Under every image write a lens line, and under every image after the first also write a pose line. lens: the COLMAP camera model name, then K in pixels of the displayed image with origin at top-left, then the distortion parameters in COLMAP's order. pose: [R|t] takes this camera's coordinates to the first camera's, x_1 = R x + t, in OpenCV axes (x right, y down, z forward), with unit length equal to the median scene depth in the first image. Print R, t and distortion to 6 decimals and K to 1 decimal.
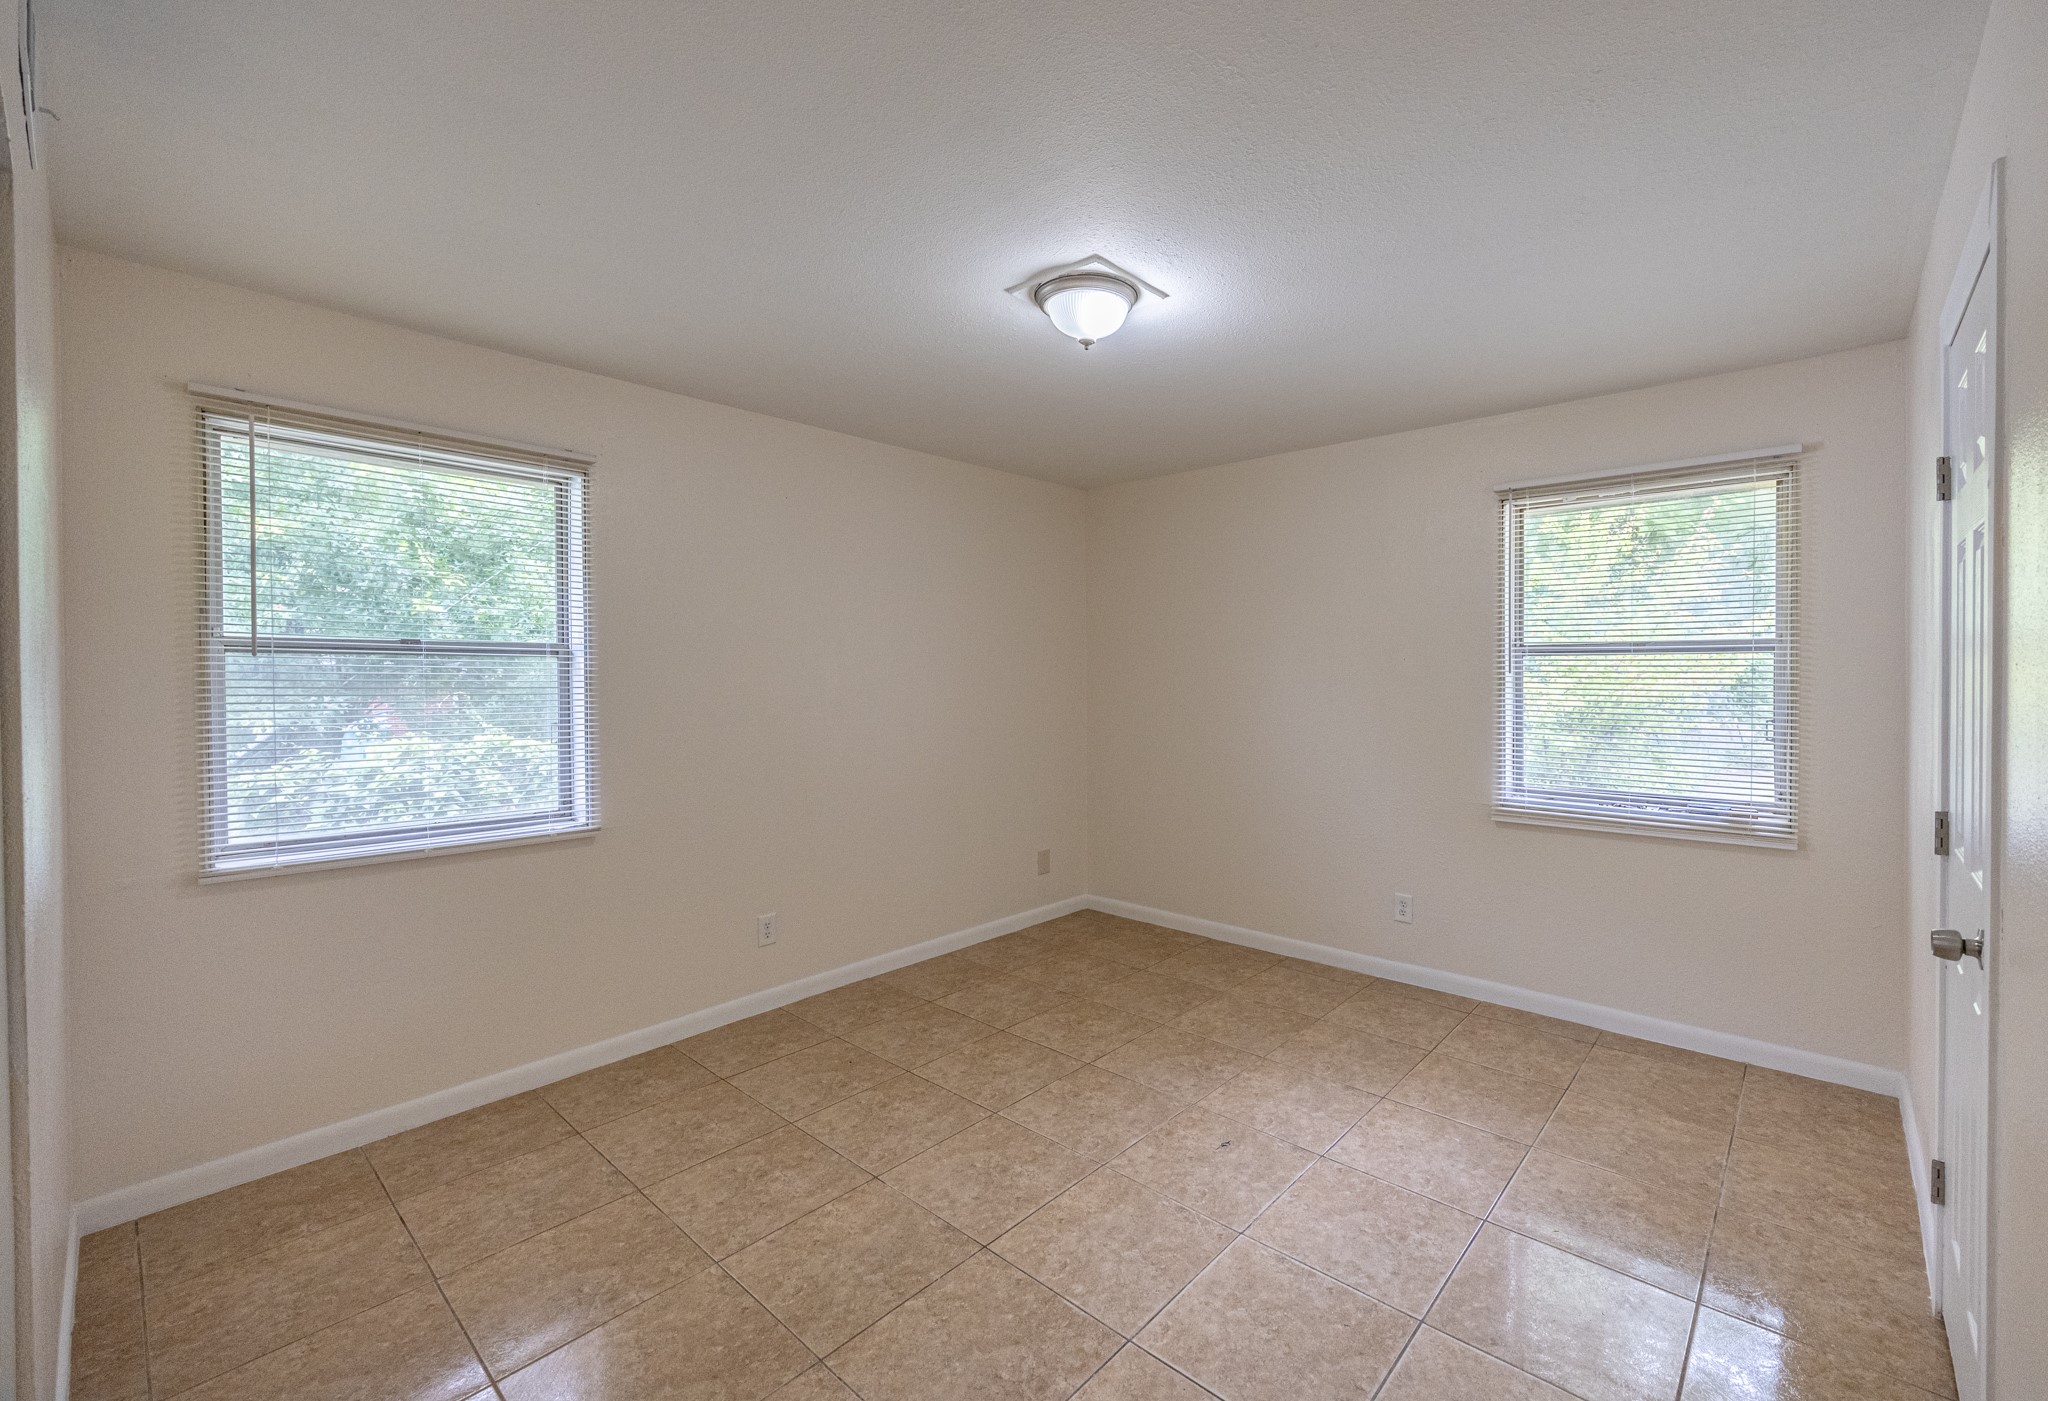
lens RADIAL K [[871.8, 0, 1022.9], [0, 871.8, 690.2], [0, 0, 1]] dist [-0.008622, 0.000513]
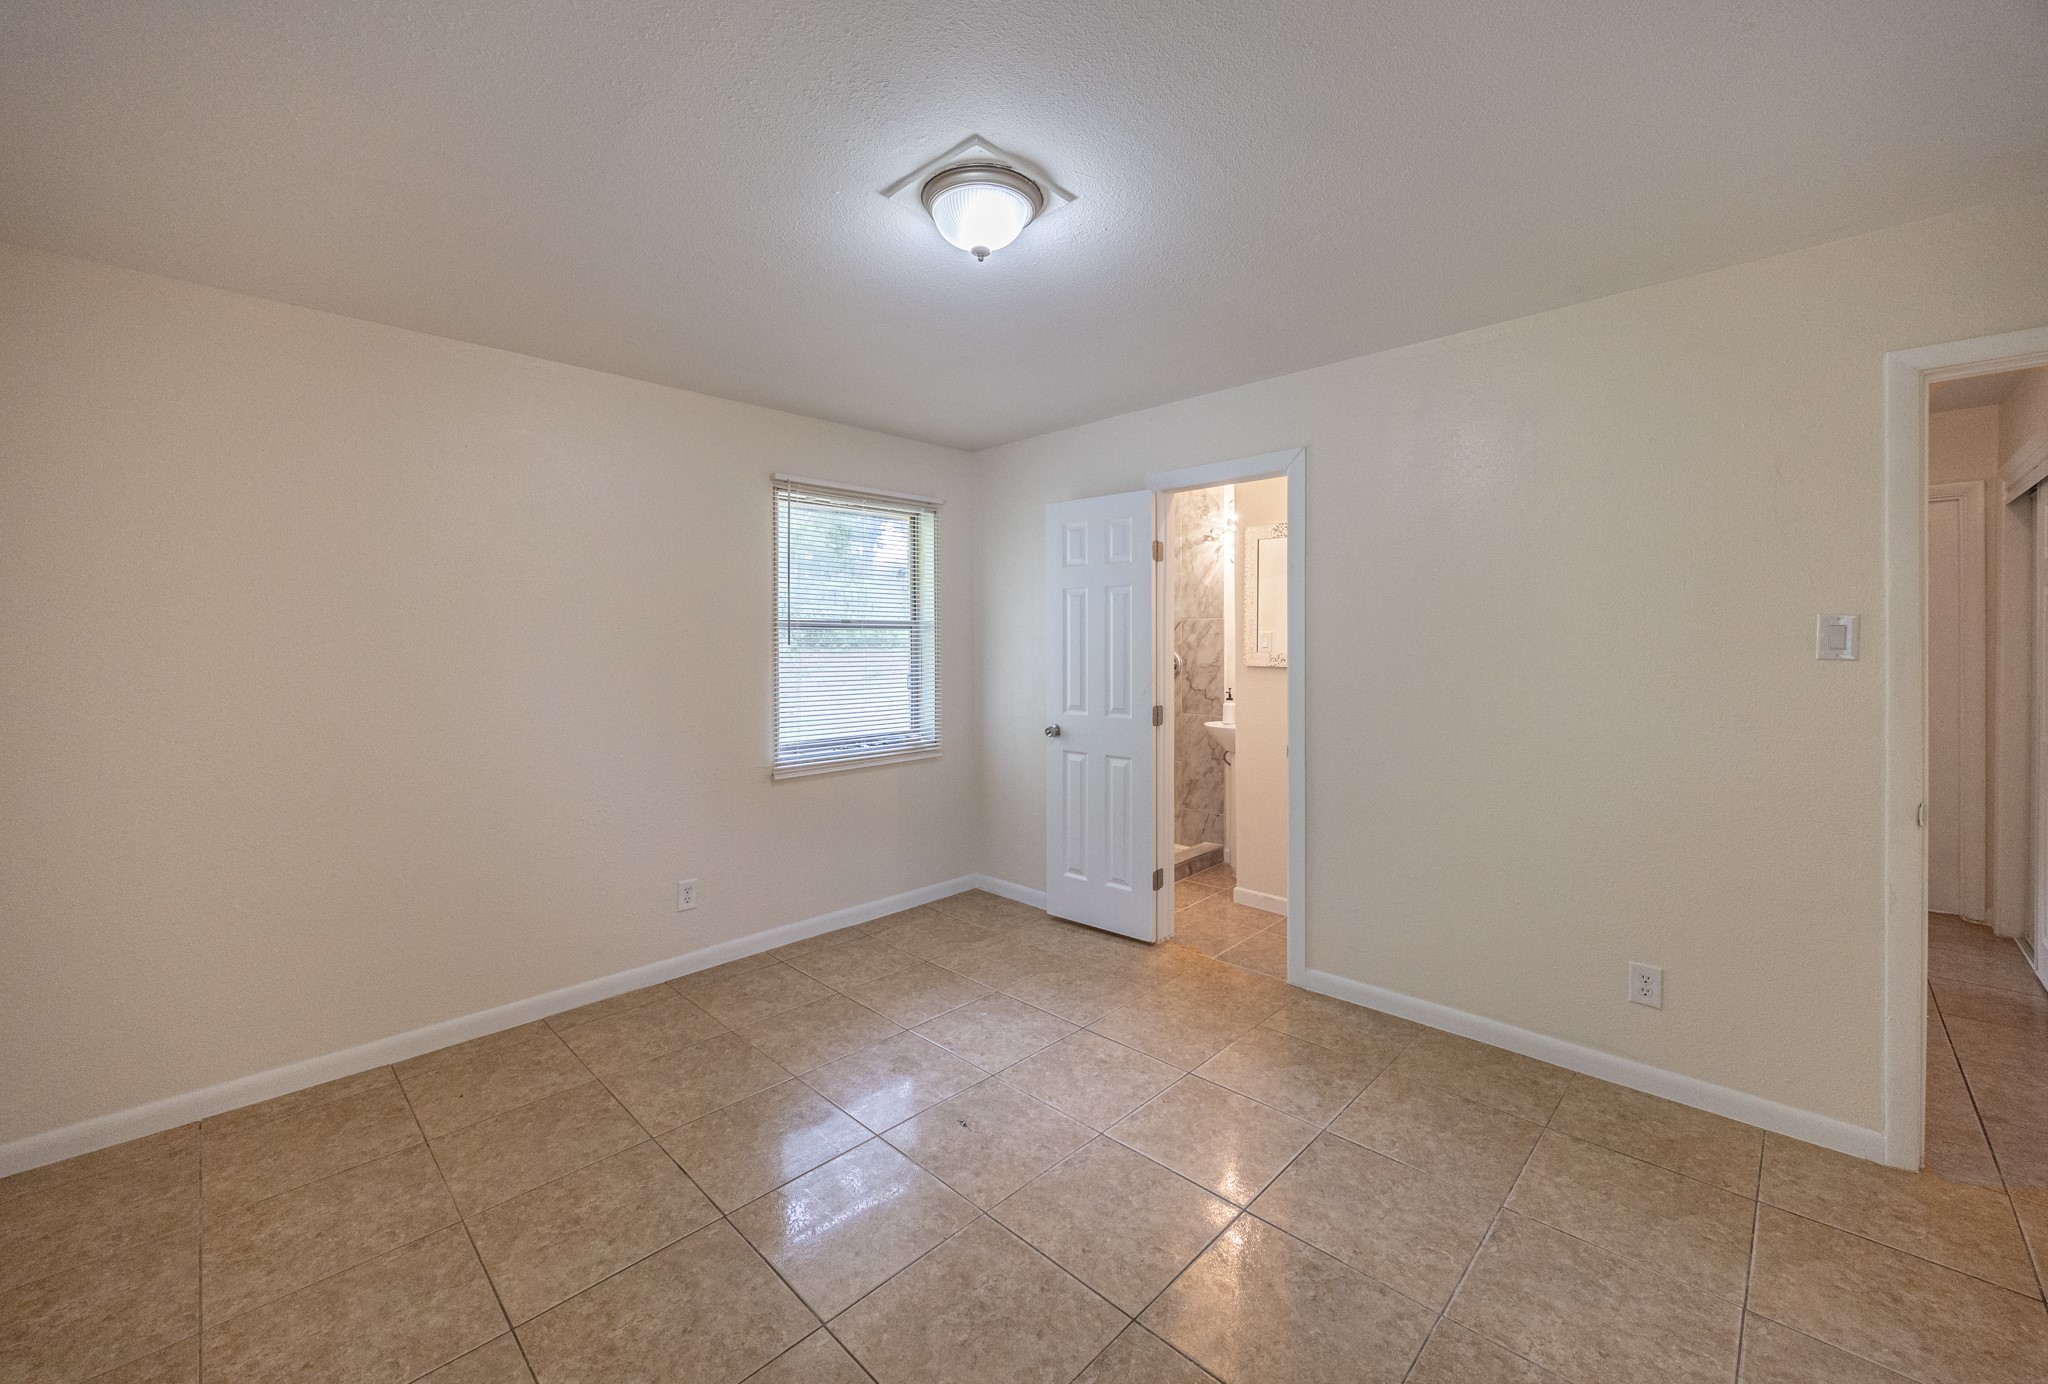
lens RADIAL K [[805.9, 0, 1115.2], [0, 805.9, 647.3], [0, 0, 1]] dist [-0.002710, -0.000136]
pose [[-0.035780, -0.004074, 0.999351, -0.558947], [0.027375, 0.999612, 0.005055, -0.010775], [-0.998985, 0.027538, -0.035655, 0.700475]]
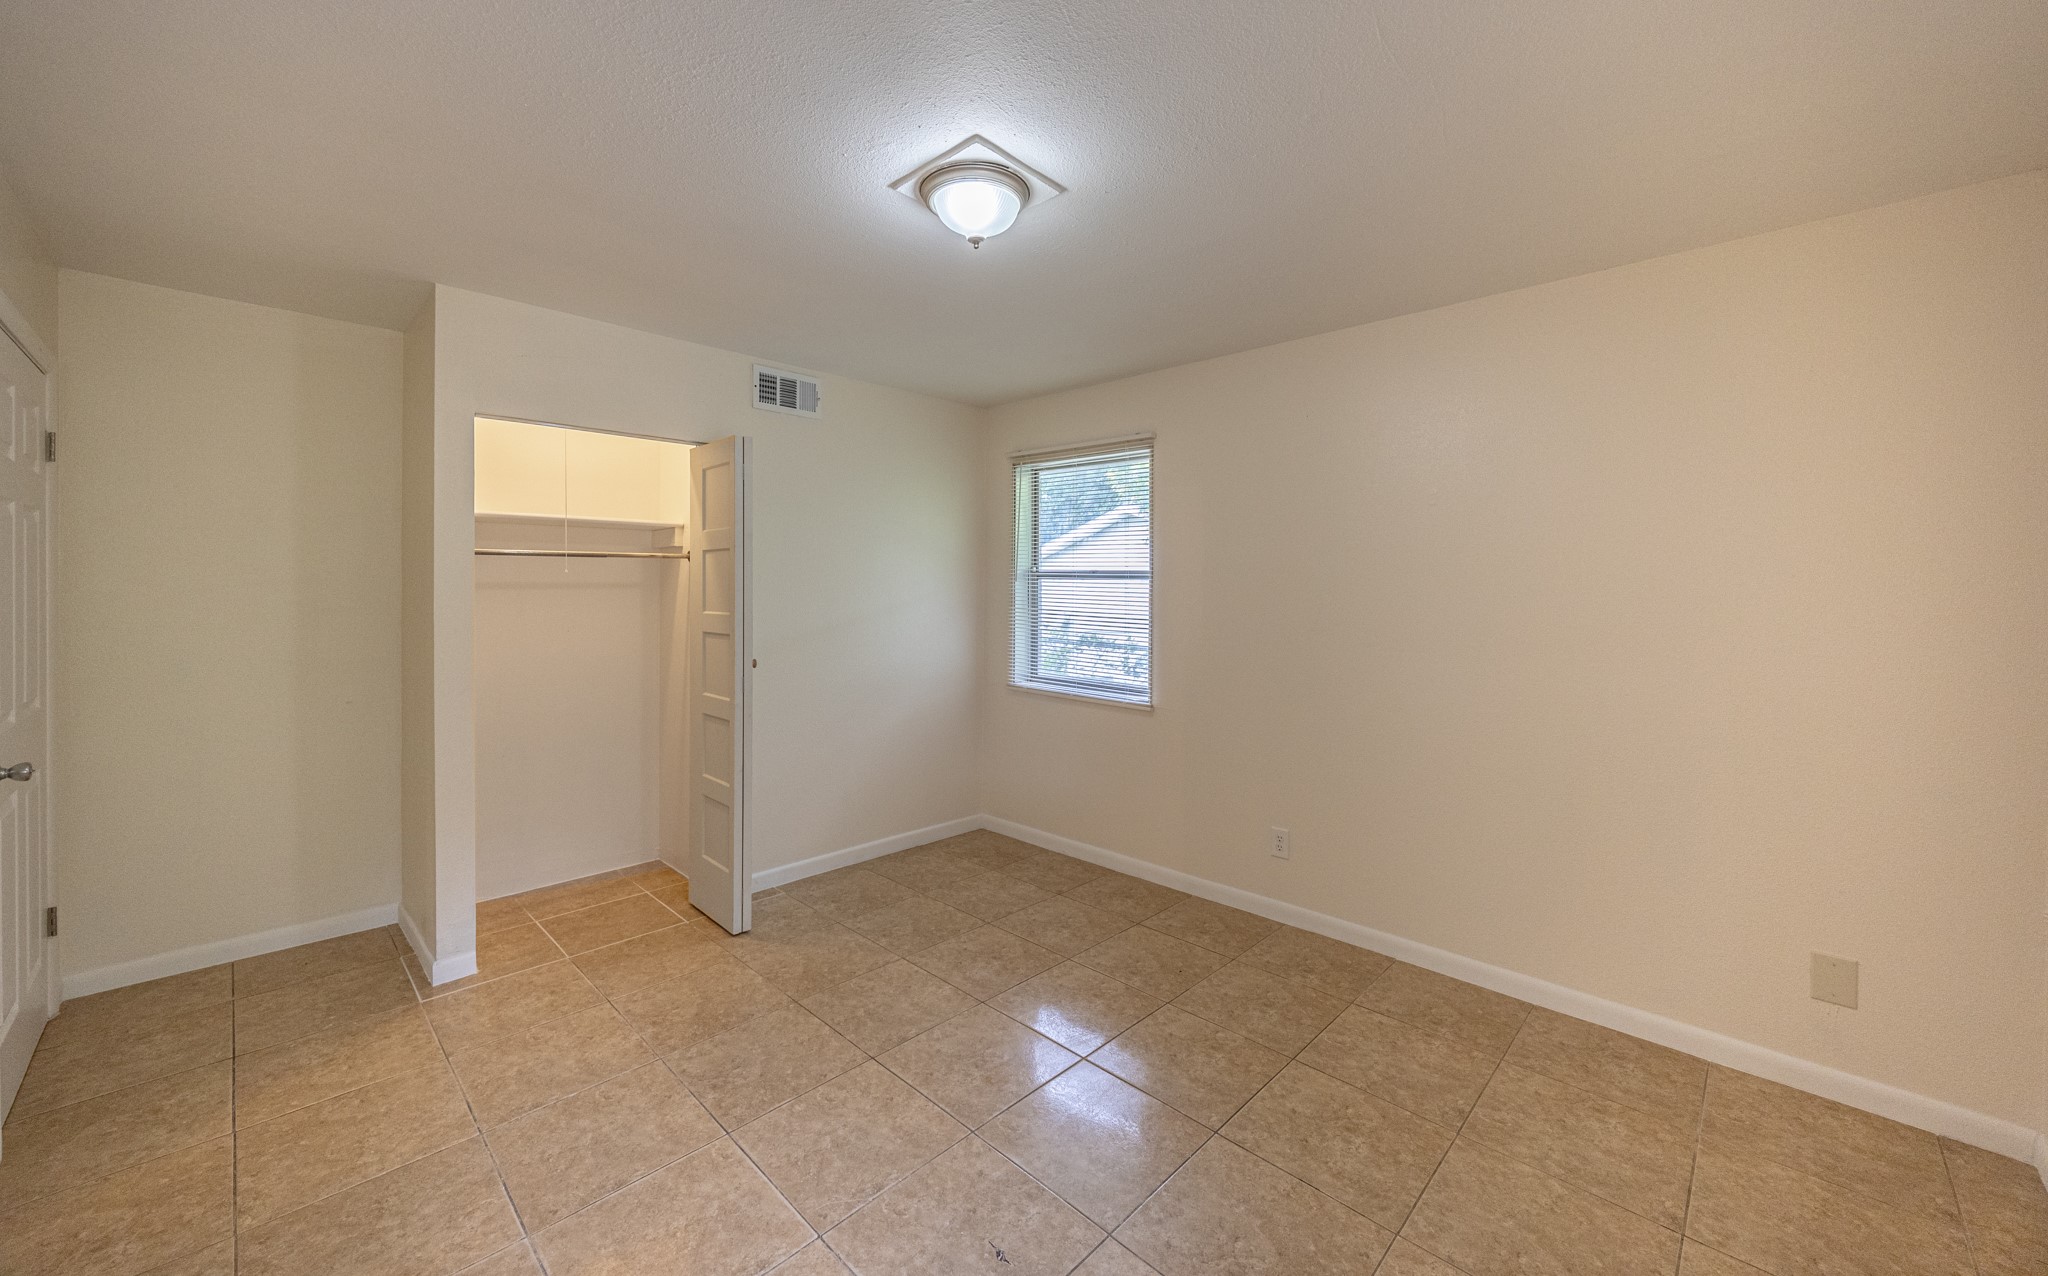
lens RADIAL K [[783.5, 0, 1079.8], [0, 783.5, 574.1], [0, 0, 1]] dist [-0.001992, -0.000200]
pose [[-0.000878, -0.013483, -0.999909, 0.730175], [-0.027341, 0.999536, -0.013454, -0.024904], [0.999626, 0.027326, -0.001247, 0.869158]]
